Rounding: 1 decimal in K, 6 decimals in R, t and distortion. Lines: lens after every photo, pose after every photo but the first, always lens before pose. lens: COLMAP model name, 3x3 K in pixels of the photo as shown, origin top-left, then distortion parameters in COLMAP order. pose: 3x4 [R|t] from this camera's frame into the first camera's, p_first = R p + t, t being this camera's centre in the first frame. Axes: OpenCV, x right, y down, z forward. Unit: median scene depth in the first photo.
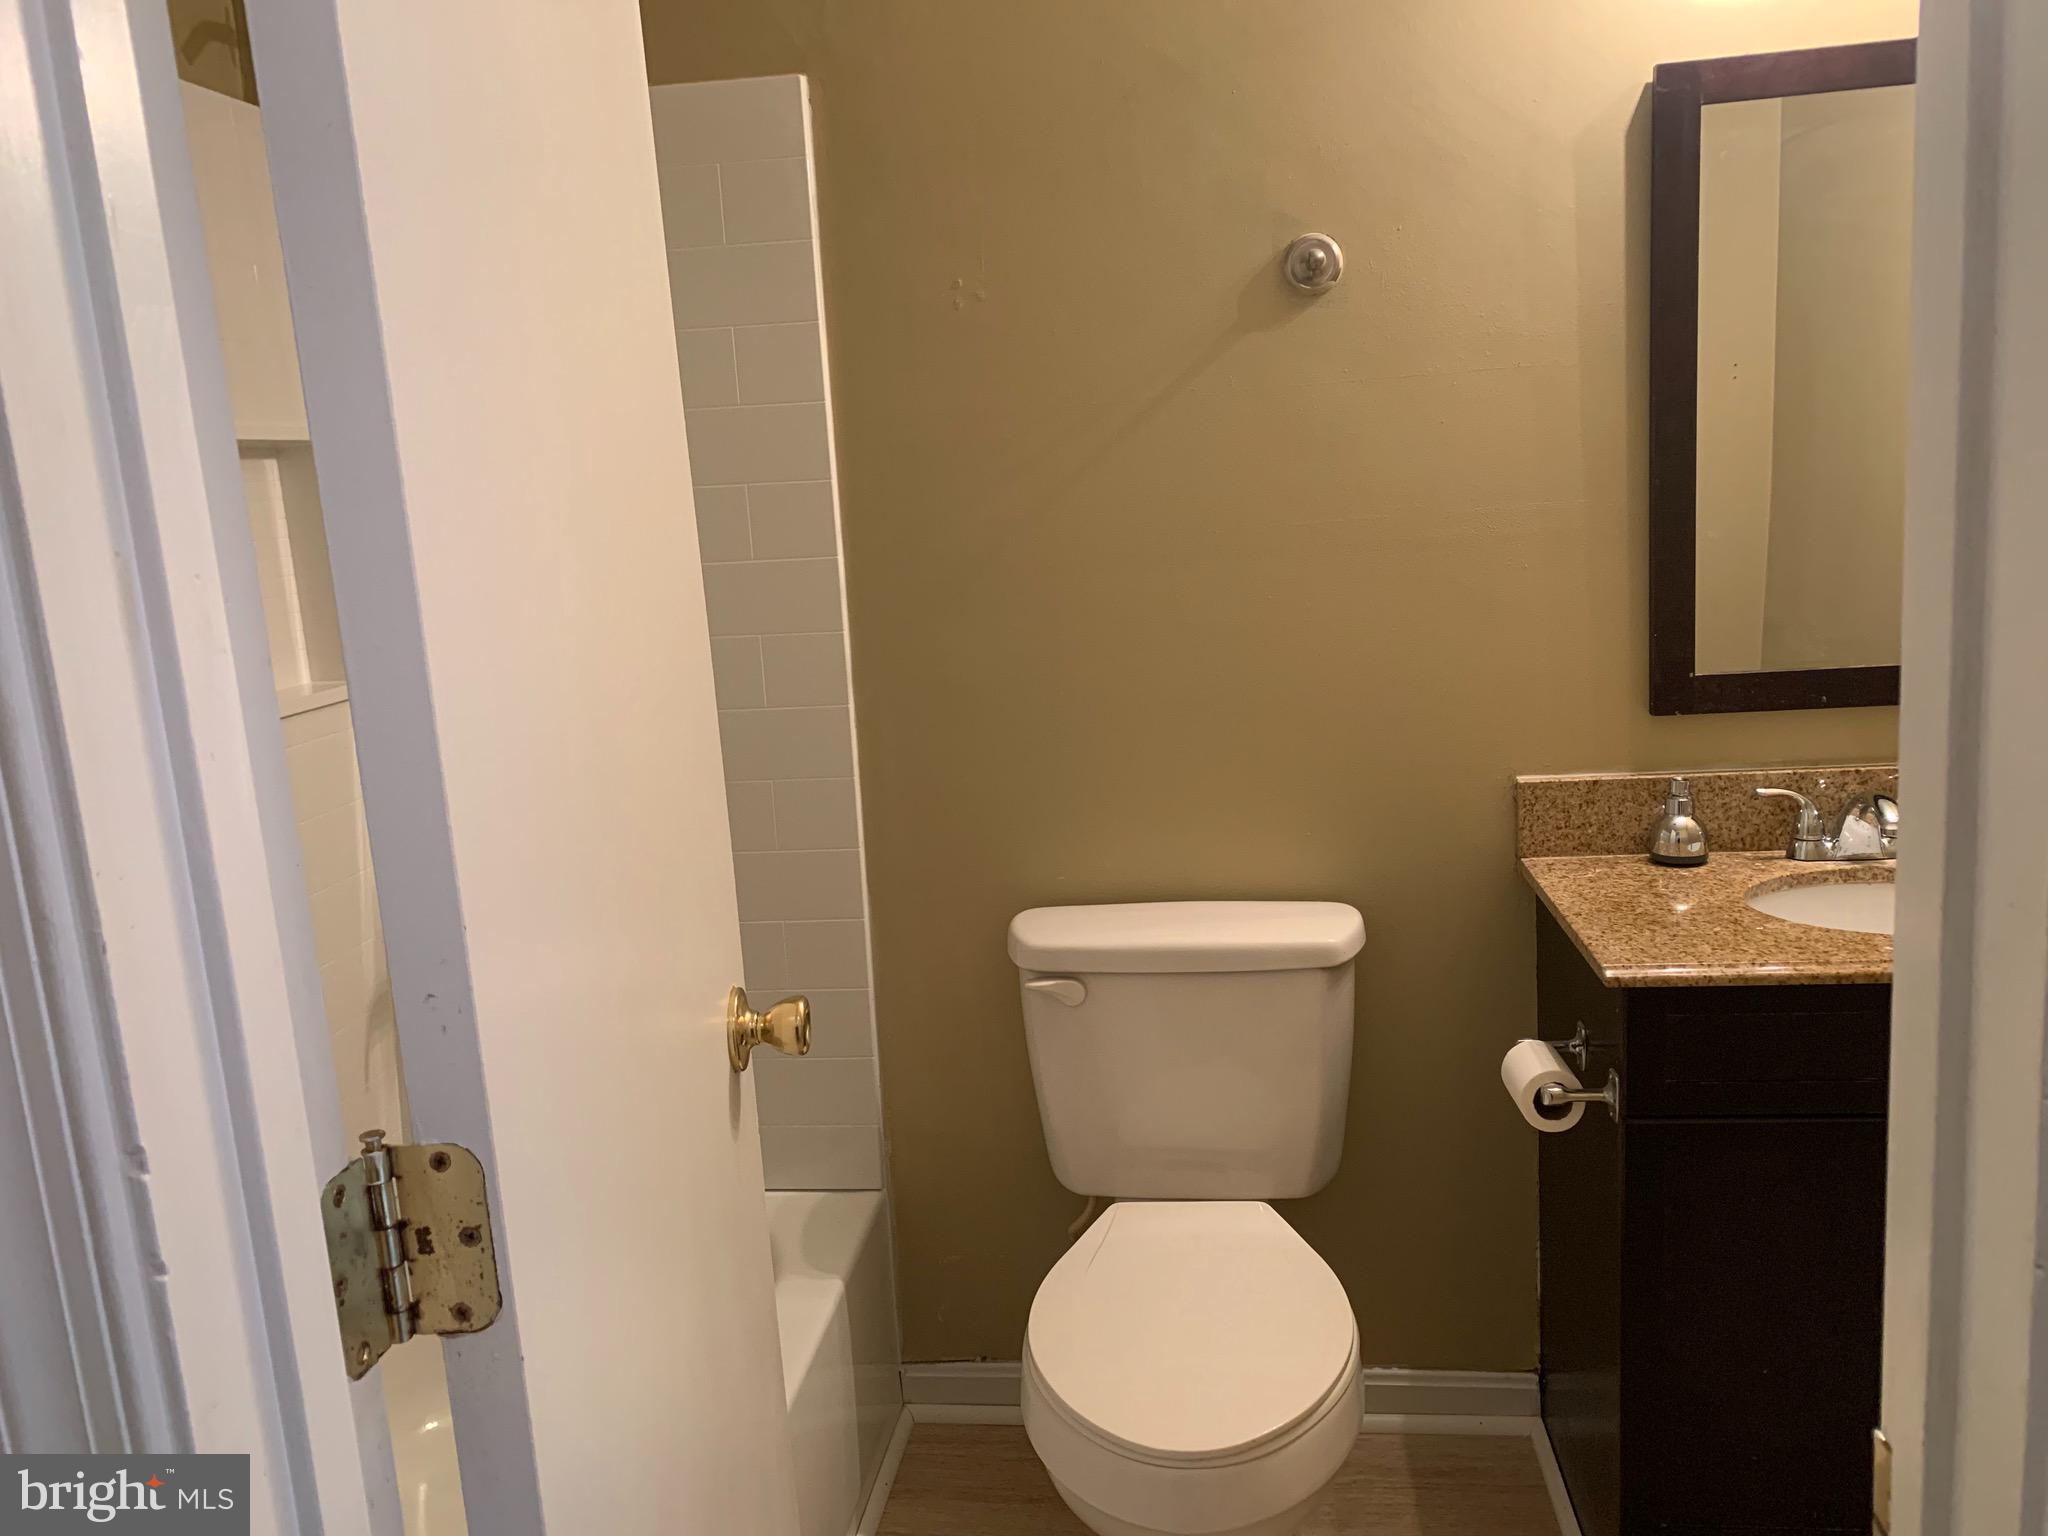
lens RADIAL K [[1549.9, 0, 1008.5], [0, 1549.9, 771.2], [0, 0, 1]] dist [0.034113, -0.047865]
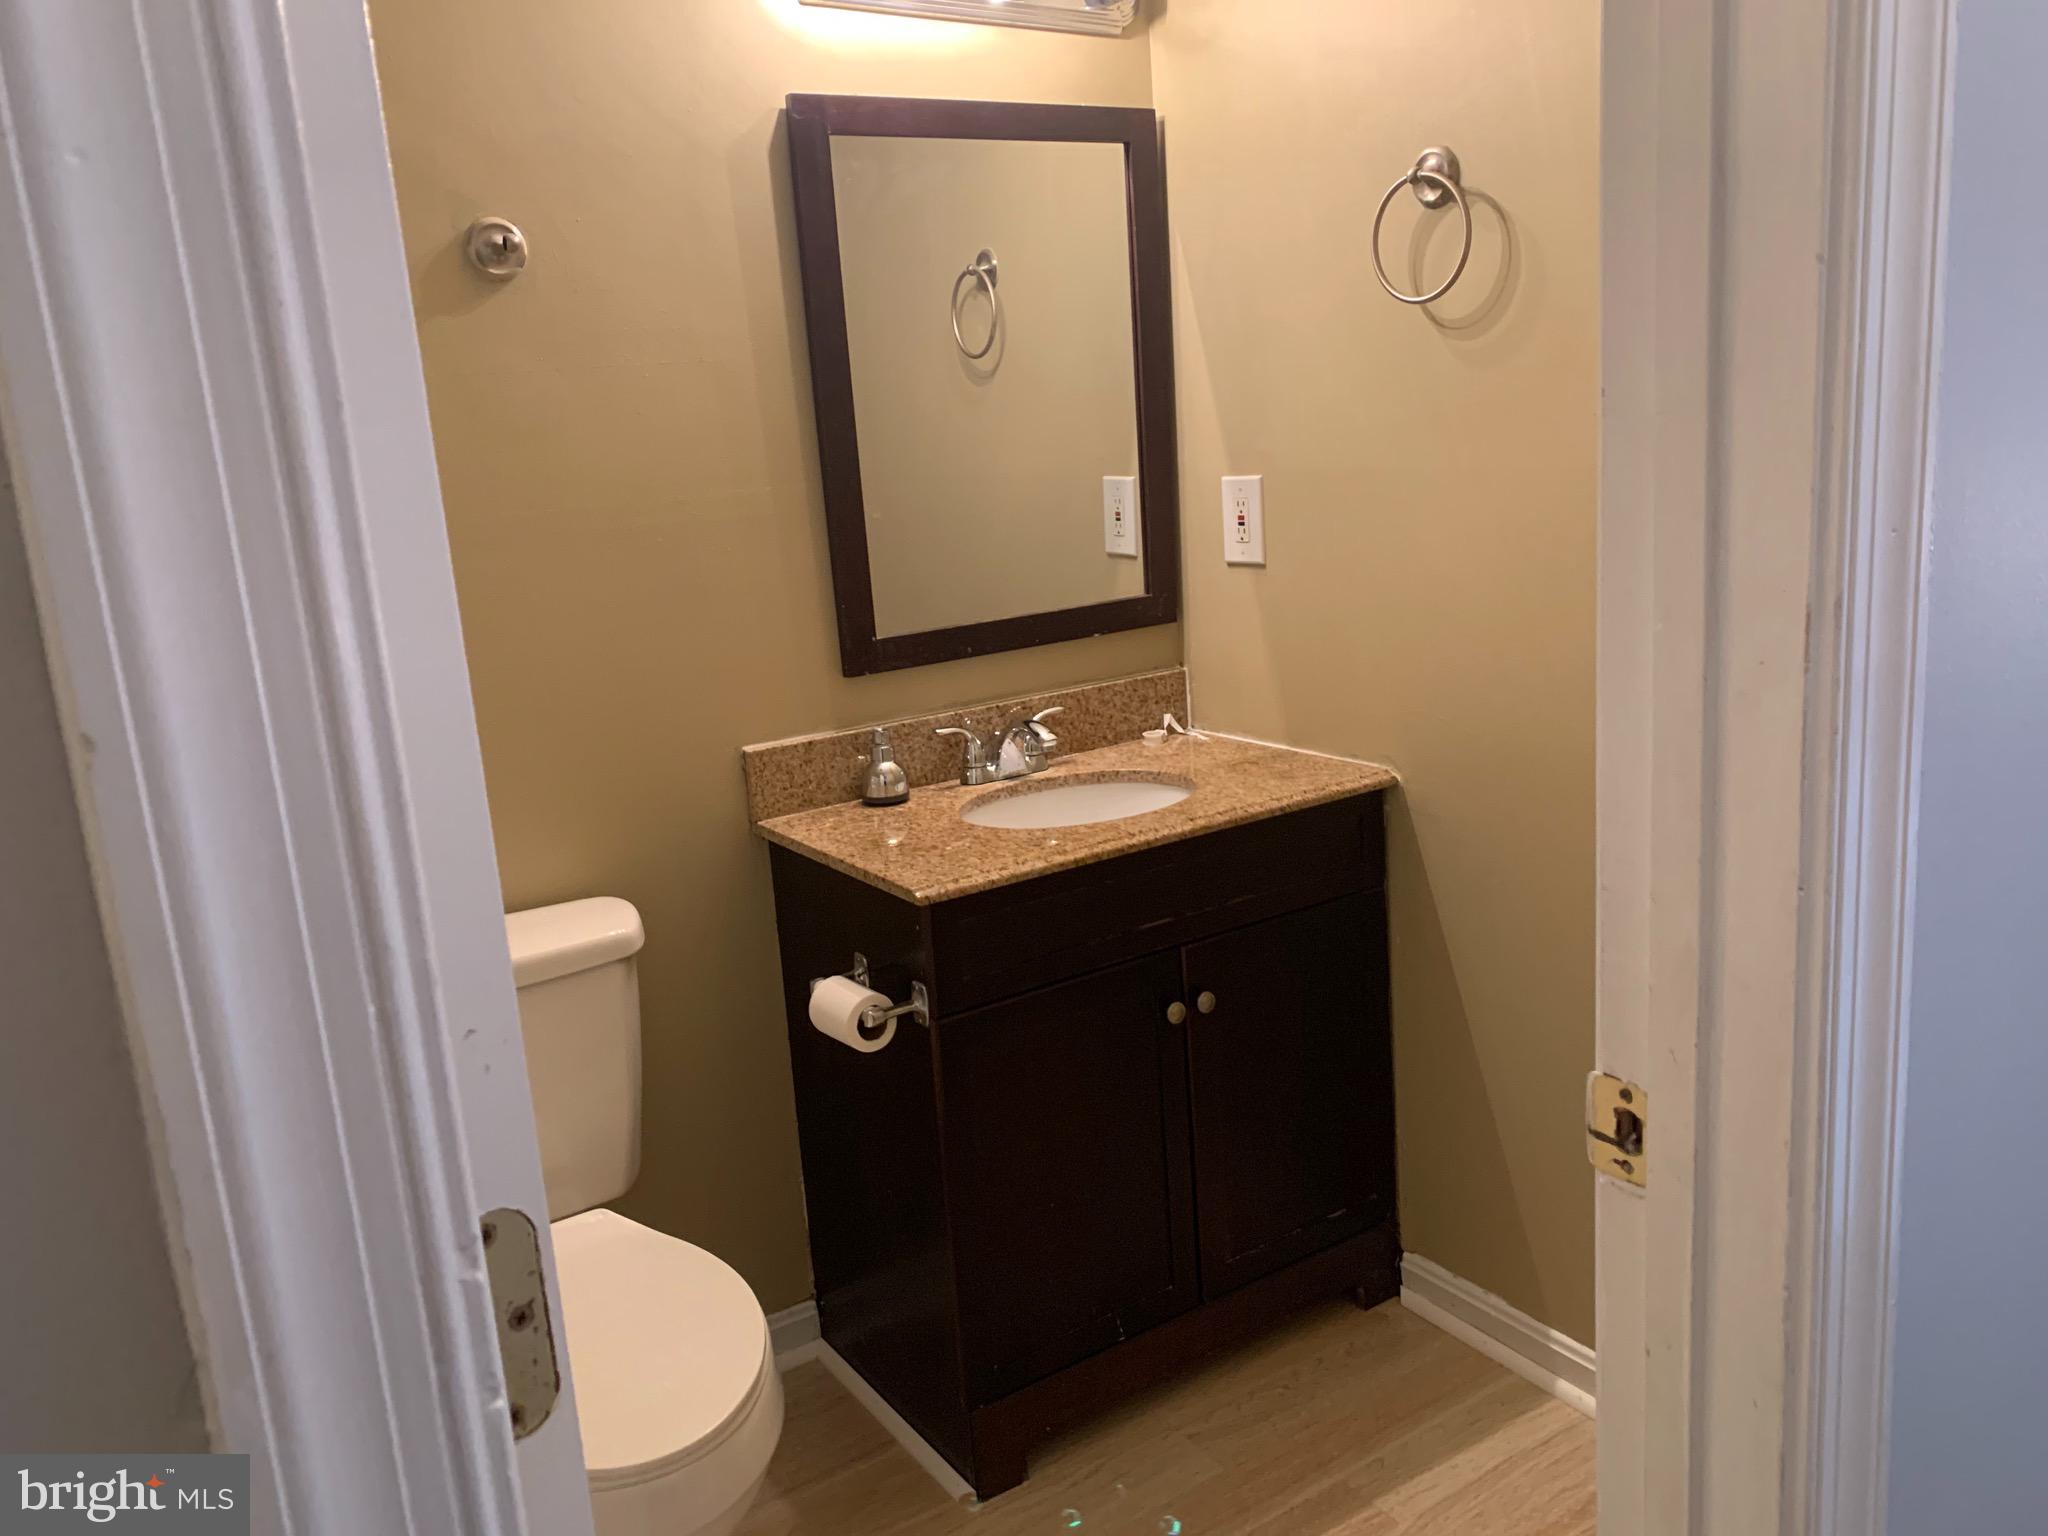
lens RADIAL K [[1549.9, 0, 1013.4], [0, 1549.9, 763.3], [0, 0, 1]] dist [0.034113, -0.047865]
pose [[0.759762, -0.130572, 0.636956, -0.218710], [0.144487, 0.989040, 0.030403, 0.009147], [-0.633945, 0.068933, 0.770300, 0.067546]]
